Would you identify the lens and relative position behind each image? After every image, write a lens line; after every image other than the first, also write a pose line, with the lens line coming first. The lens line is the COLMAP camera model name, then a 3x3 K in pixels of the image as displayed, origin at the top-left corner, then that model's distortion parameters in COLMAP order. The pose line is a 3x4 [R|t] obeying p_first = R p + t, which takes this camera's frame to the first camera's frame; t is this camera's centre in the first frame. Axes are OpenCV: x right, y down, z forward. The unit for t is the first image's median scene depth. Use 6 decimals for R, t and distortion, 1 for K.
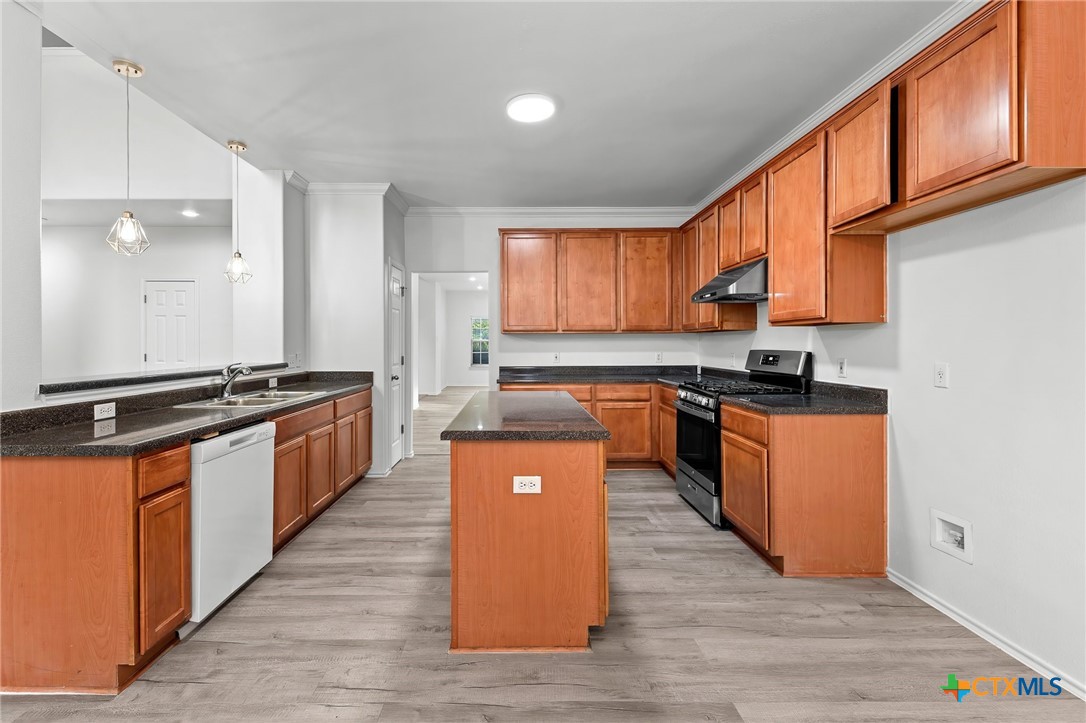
lens RADIAL K [[476.7, 0, 544.3], [0, 476.7, 342.6], [0, 0, 1]] dist [0.013811, -0.000112]
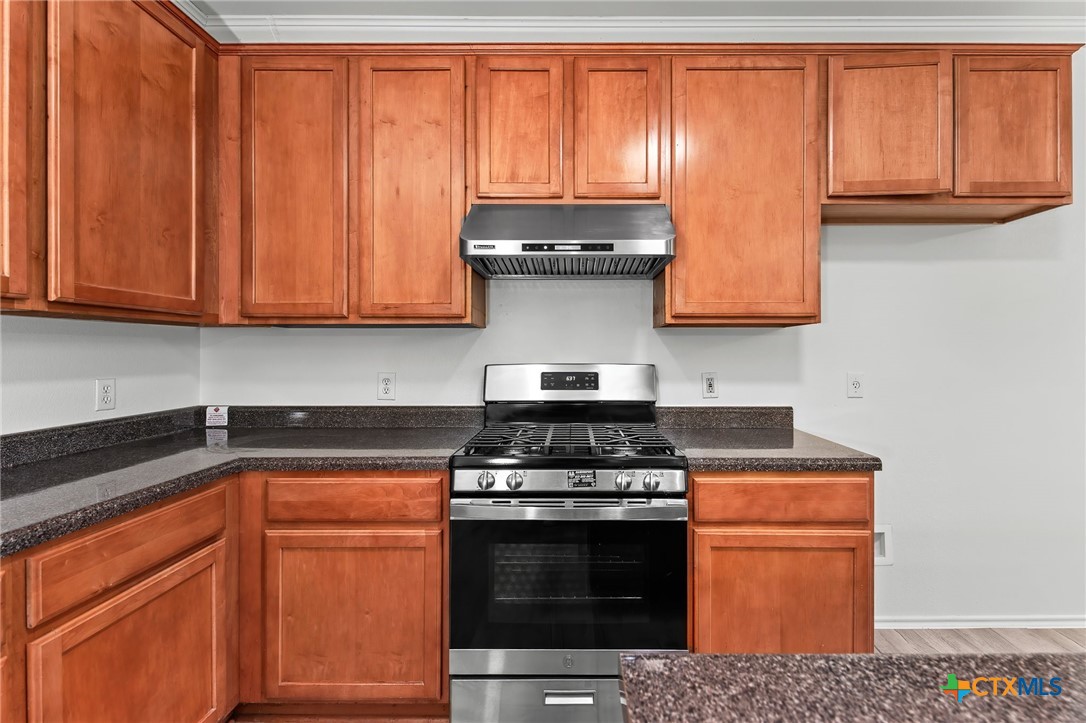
lens RADIAL K [[471.1, 0, 571.3], [0, 471.1, 352.5], [0, 0, 1]] dist [0.012767, -0.008409]
pose [[0.052800, 0.001372, 0.998604, -0.075711], [-0.000755, 0.999999, -0.001334, 0.001543], [-0.998605, -0.000684, 0.052801, 0.708050]]
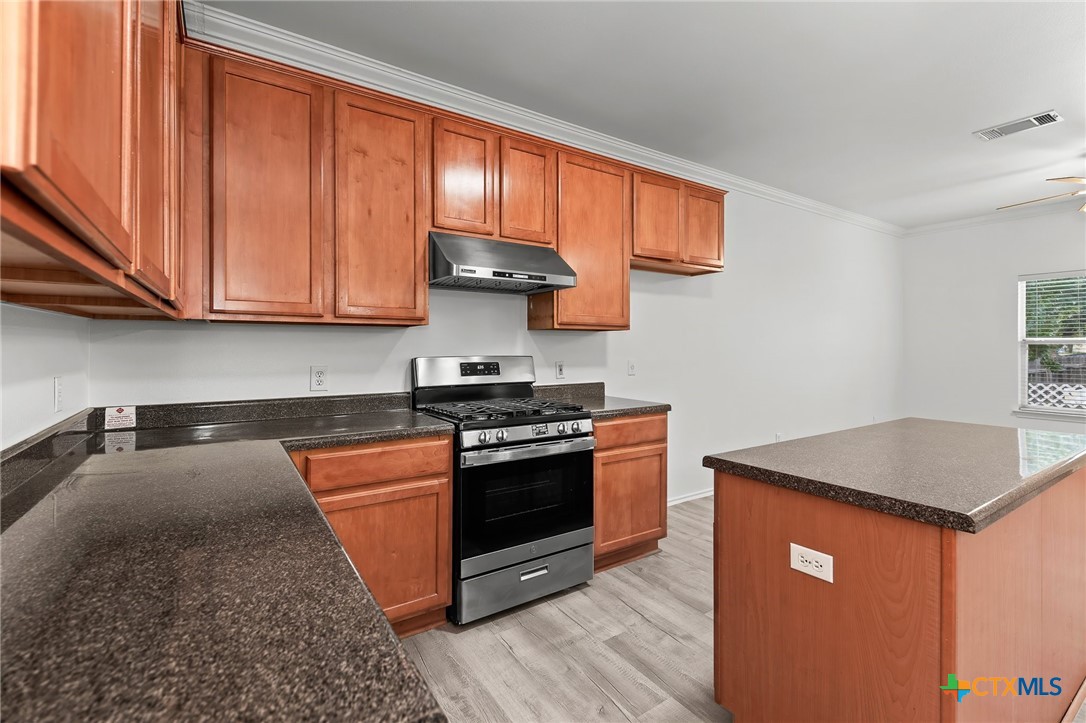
lens RADIAL K [[479.1, 0, 542.1], [0, 479.1, 348.6], [0, 0, 1]] dist [0.001263, 0.000017]
pose [[-0.505990, -0.001054, 0.862538, -0.182246], [-0.000319, 0.999999, 0.001035, 0.001524], [-0.862539, 0.000249, -0.505990, 0.955633]]
